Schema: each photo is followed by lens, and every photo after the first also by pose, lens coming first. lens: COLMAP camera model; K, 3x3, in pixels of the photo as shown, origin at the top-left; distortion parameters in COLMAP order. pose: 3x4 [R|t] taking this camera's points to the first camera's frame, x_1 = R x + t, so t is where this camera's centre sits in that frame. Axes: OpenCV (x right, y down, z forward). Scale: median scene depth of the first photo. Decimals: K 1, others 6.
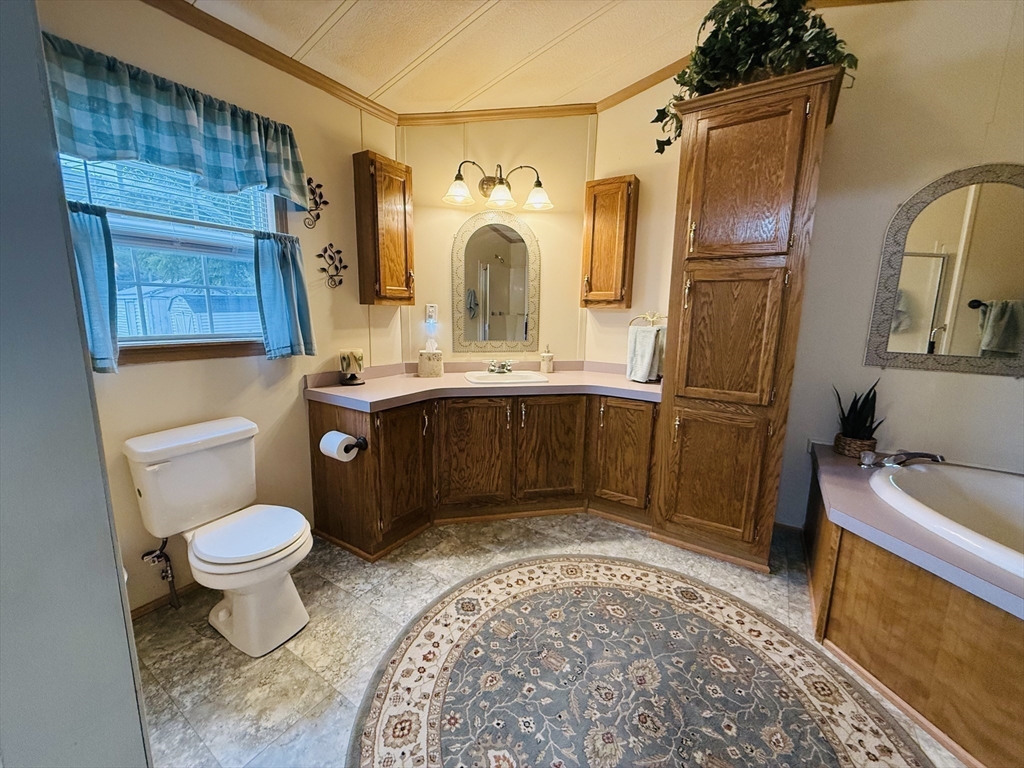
lens RADIAL K [[412.5, 0, 507.2], [0, 412.5, 381.5], [0, 0, 1]] dist [-0.002141, 0.000347]
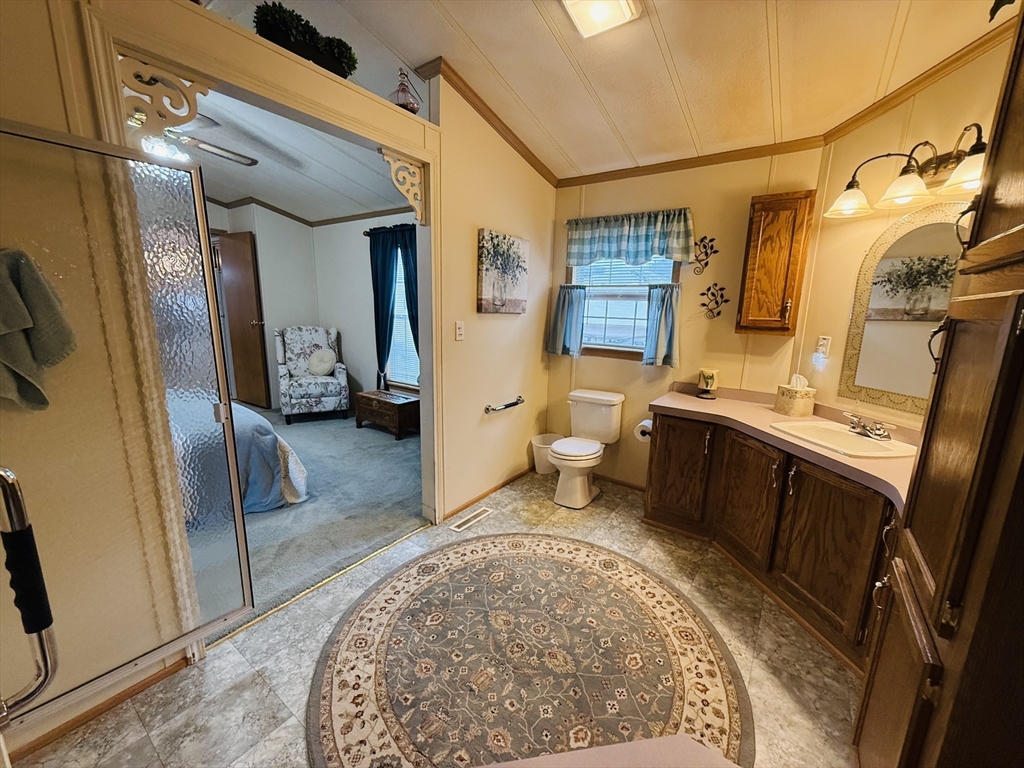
lens RADIAL K [[412.5, 0, 512.8], [0, 412.5, 388.6], [0, 0, 1]] dist [-0.002141, 0.000347]
pose [[-0.050004, 0.180479, -0.982307, 0.972681], [-0.194949, 0.962855, 0.186829, -0.156975], [0.979538, 0.200842, -0.012962, 0.532855]]
